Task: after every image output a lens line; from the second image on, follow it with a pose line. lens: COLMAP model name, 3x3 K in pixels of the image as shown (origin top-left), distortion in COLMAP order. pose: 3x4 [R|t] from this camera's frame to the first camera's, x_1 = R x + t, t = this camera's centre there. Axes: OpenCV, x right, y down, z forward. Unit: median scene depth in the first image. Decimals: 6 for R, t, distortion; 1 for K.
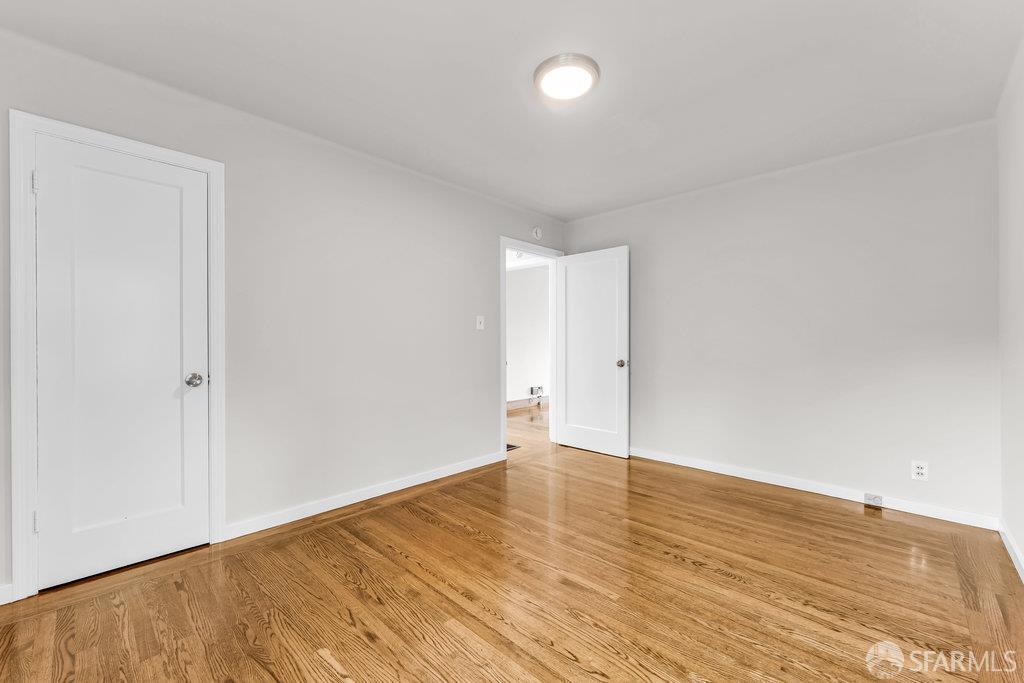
lens RADIAL K [[415.5, 0, 506.5], [0, 415.5, 343.2], [0, 0, 1]] dist [-0.001678, -0.000301]
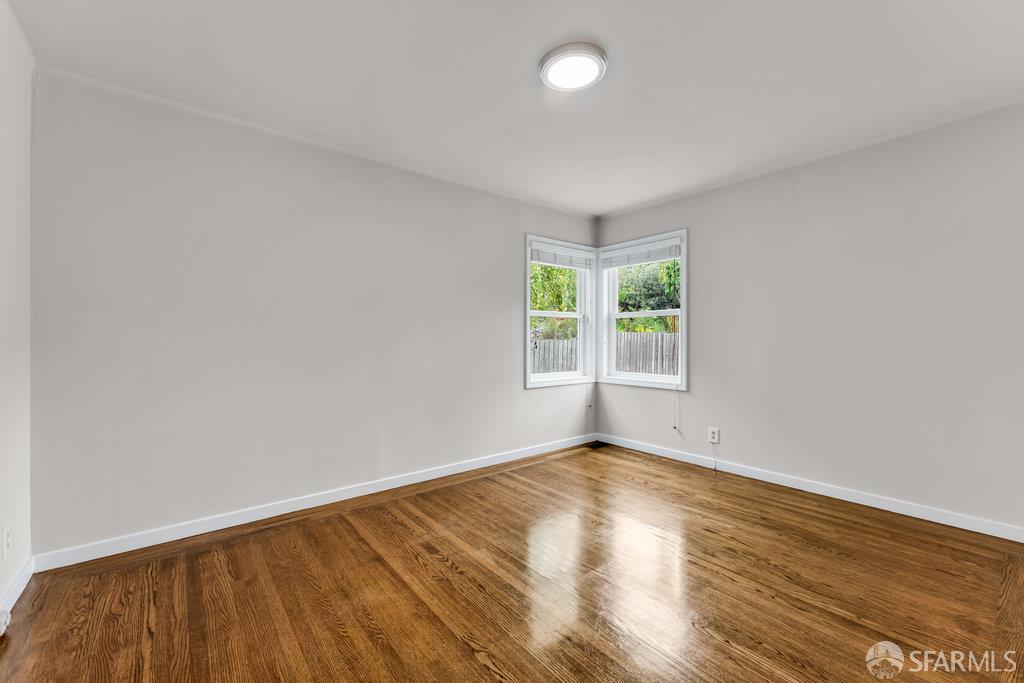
lens RADIAL K [[410.6, 0, 512.0], [0, 410.6, 341.5], [0, 0, 1]] dist [-0.000954, -0.000369]
pose [[-0.993127, 0.001576, 0.117031, 0.172999], [0.001749, 0.999998, 0.001379, -0.006766], [-0.117029, 0.001574, -0.993127, 1.953100]]
